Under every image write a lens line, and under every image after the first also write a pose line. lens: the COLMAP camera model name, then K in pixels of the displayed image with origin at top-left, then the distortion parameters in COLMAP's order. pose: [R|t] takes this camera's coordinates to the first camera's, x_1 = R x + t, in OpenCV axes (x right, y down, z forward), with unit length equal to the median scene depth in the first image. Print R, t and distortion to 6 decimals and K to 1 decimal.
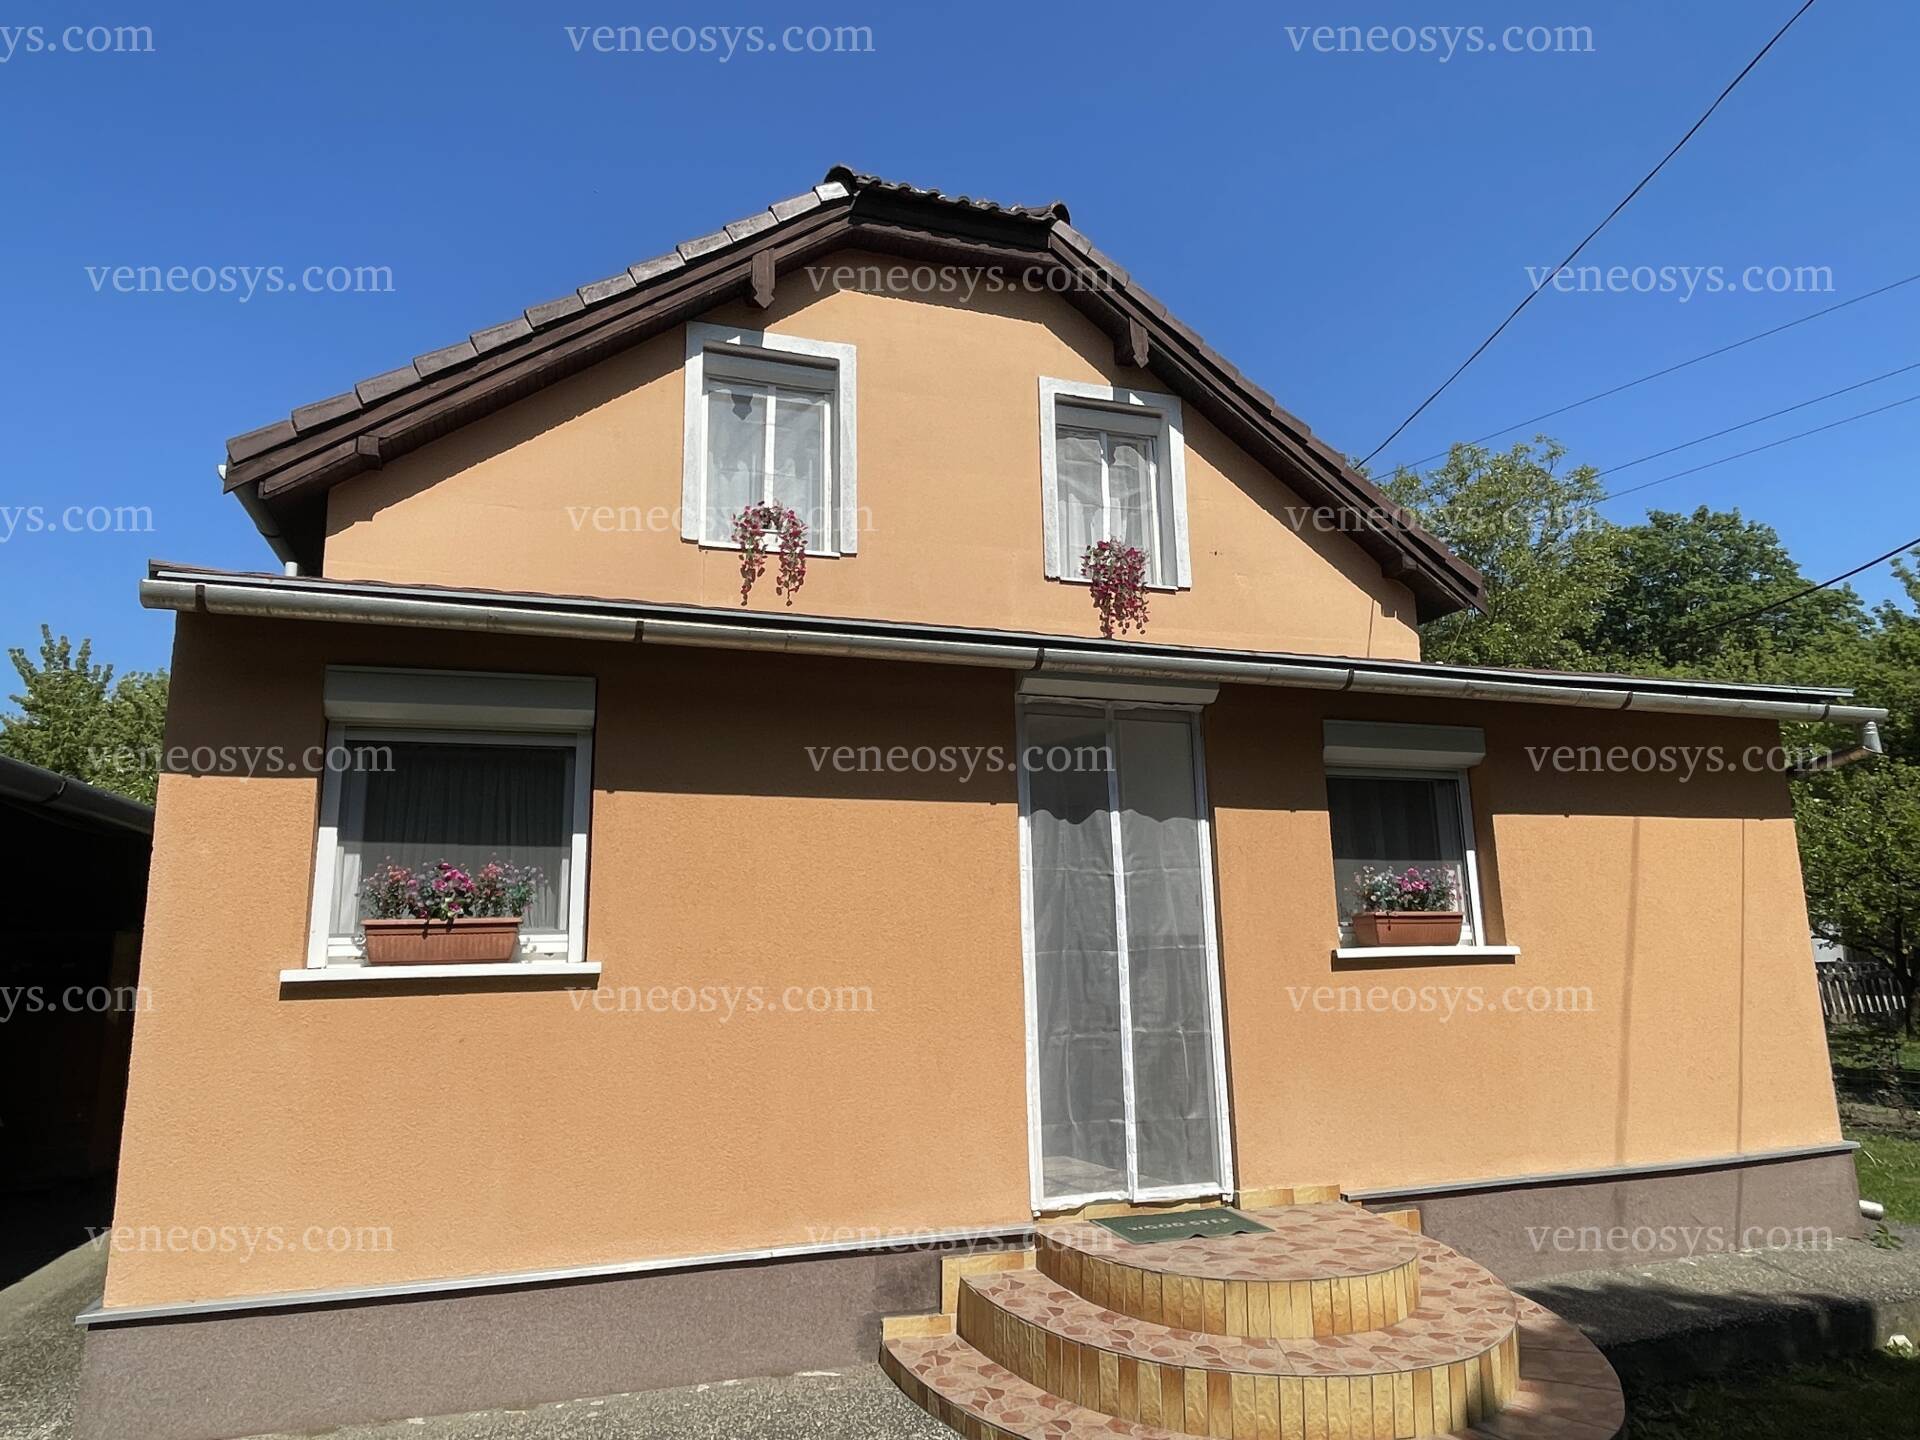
lens RADIAL K [[1167.0, 0, 976.3], [0, 1167.0, 718.6], [0, 0, 1]] dist [0.003050, -0.006124]
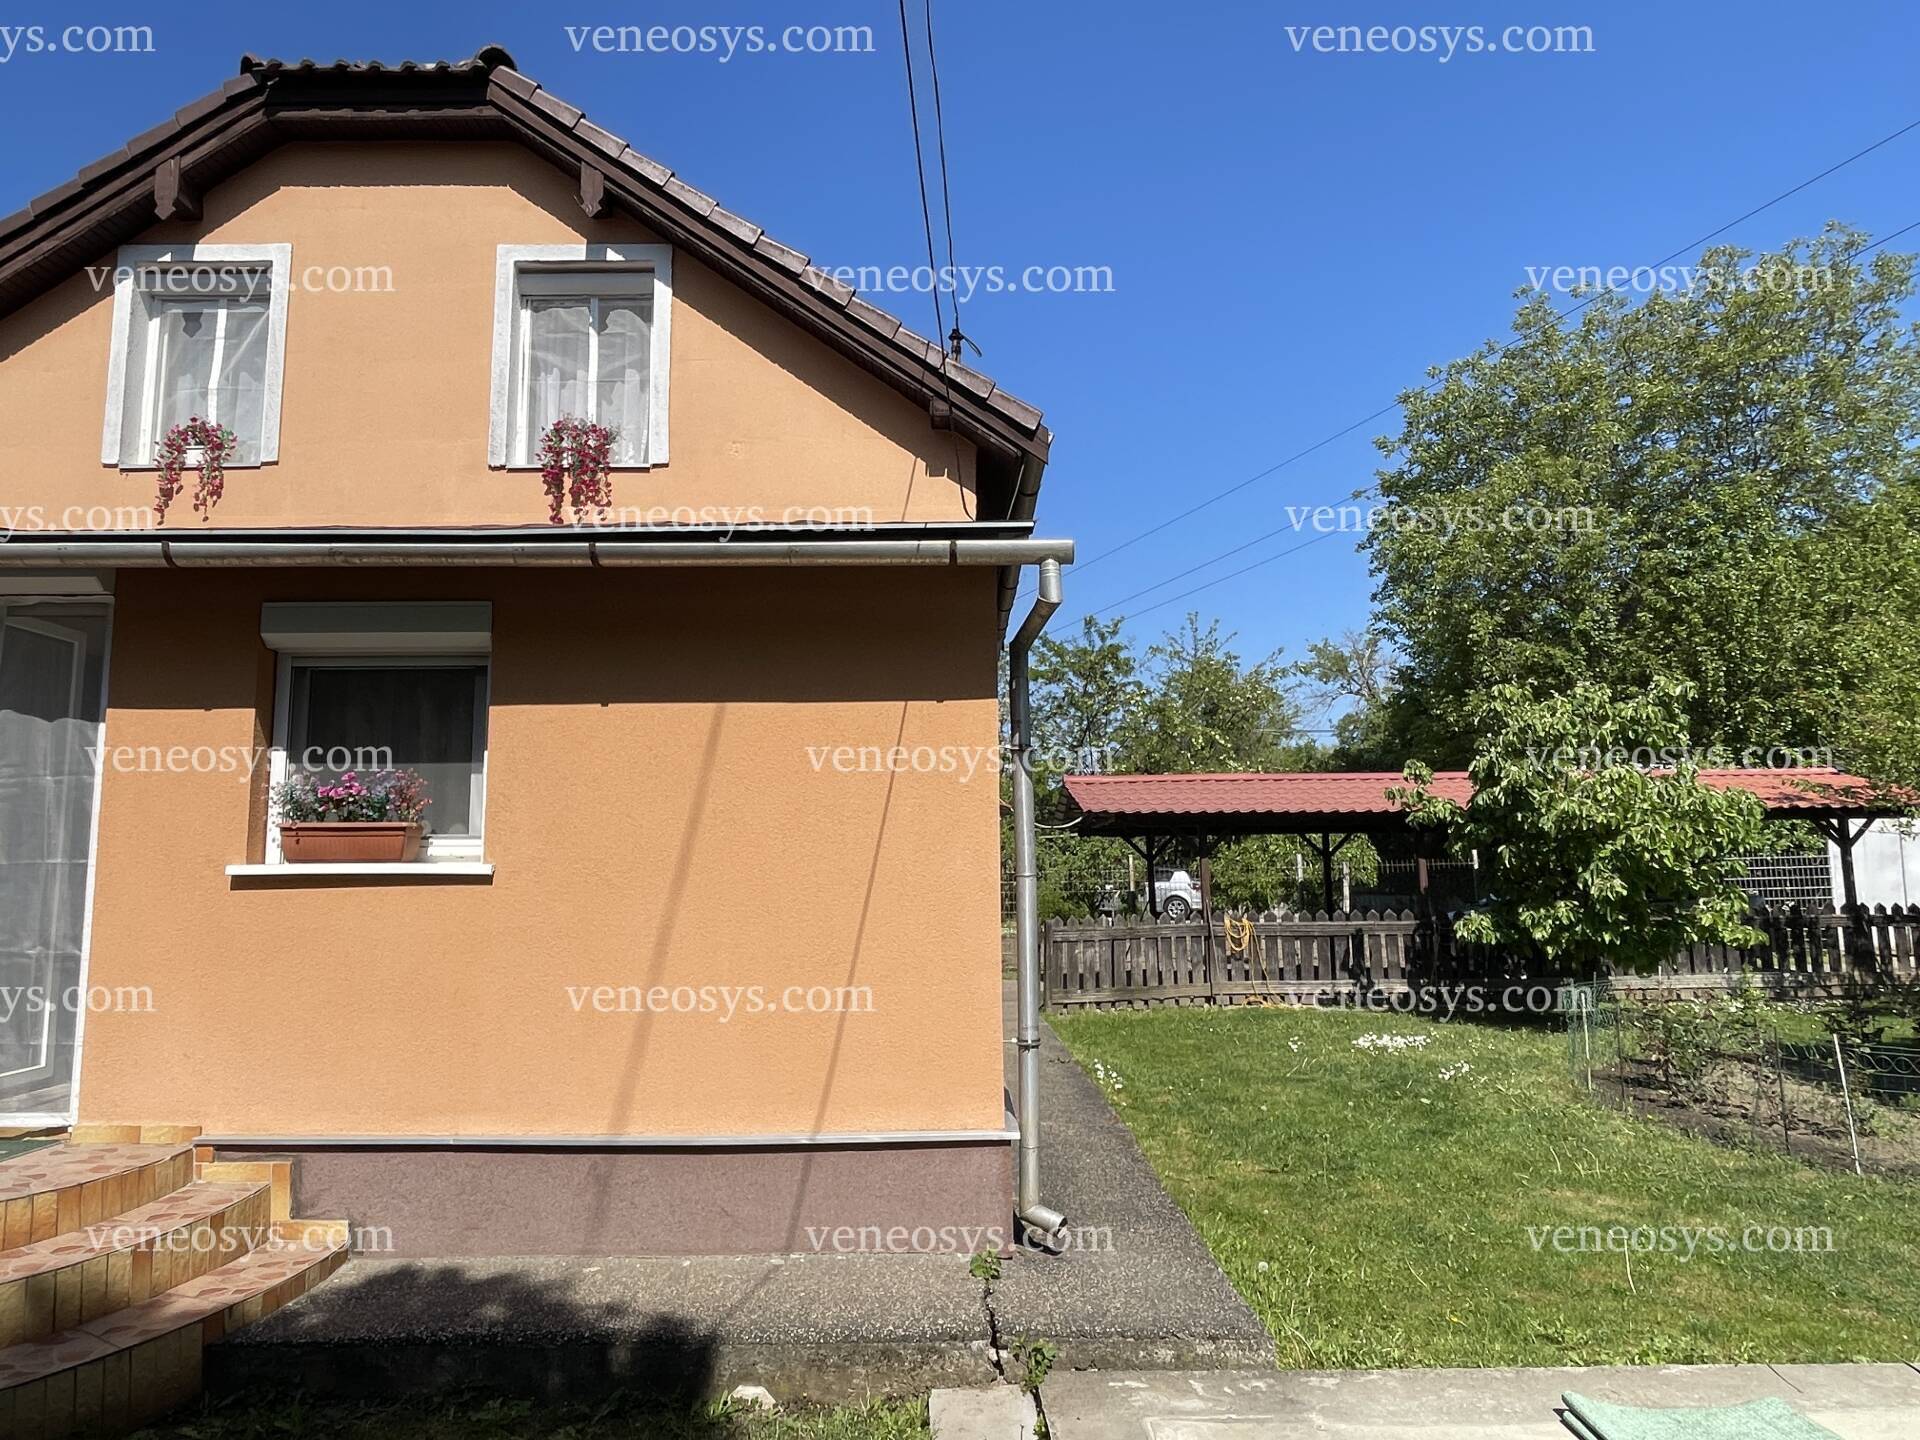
lens RADIAL K [[1167.0, 0, 968.8], [0, 1167.0, 720.9], [0, 0, 1]] dist [0.003050, -0.006124]
pose [[0.947135, -0.026479, -0.319740, 0.711584], [0.052195, 0.996029, 0.072126, 0.033520], [0.316561, -0.085002, 0.944756, 0.223723]]
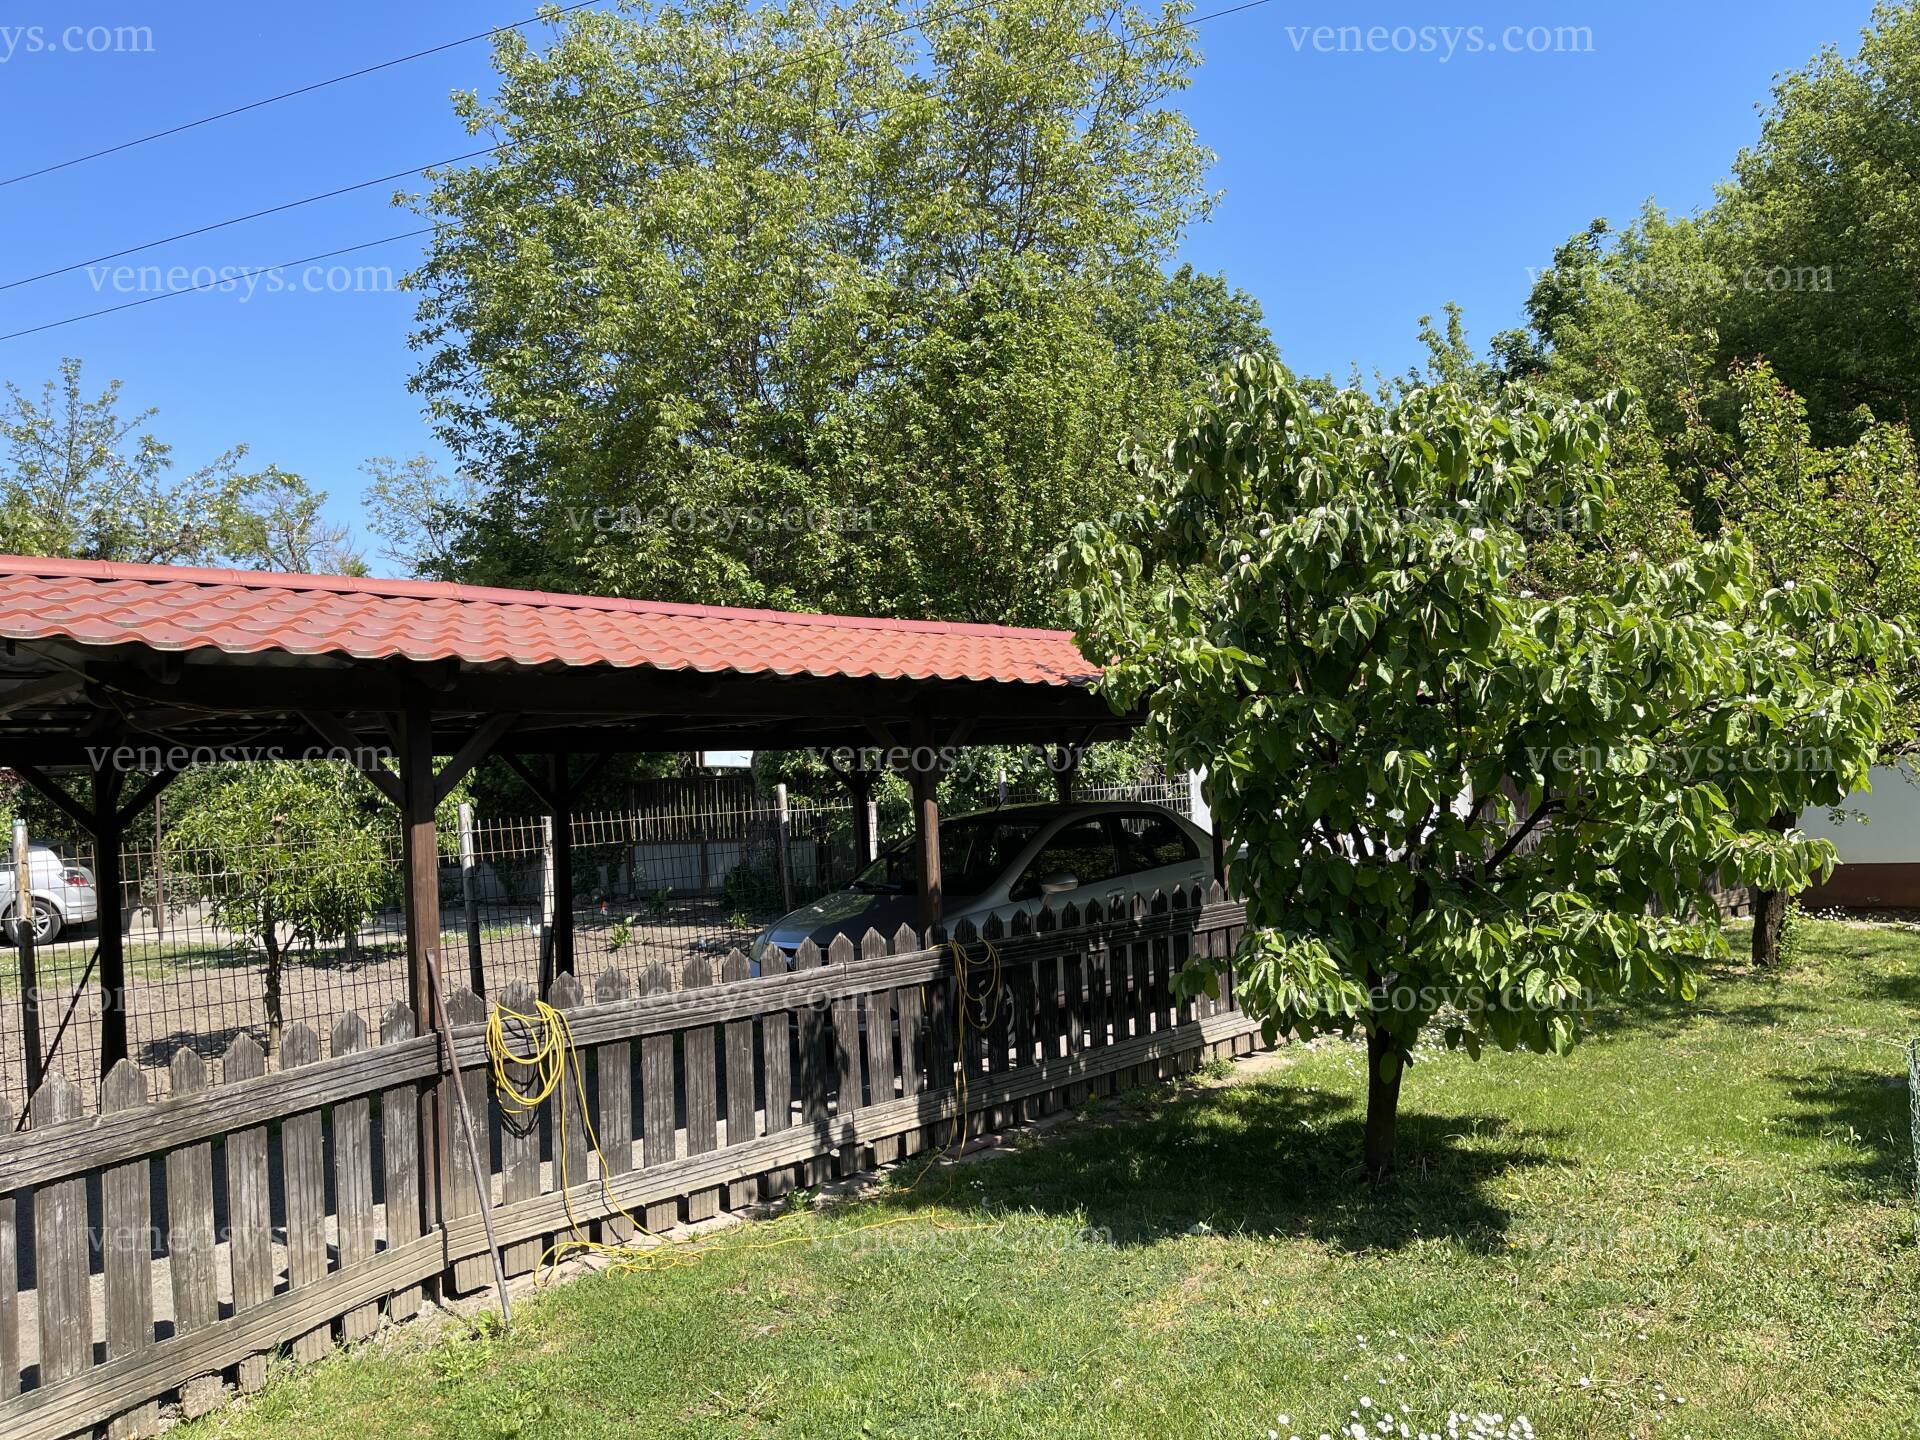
lens RADIAL K [[1444.7, 0, 971.3], [0, 1444.7, 718.5], [0, 0, 1]] dist [0.045228, -0.046964]
pose [[0.891705, 0.002028, 0.452612, 0.391723], [-0.062372, 0.991000, 0.118442, 0.252272], [-0.448298, -0.133846, 0.883807, 1.322720]]
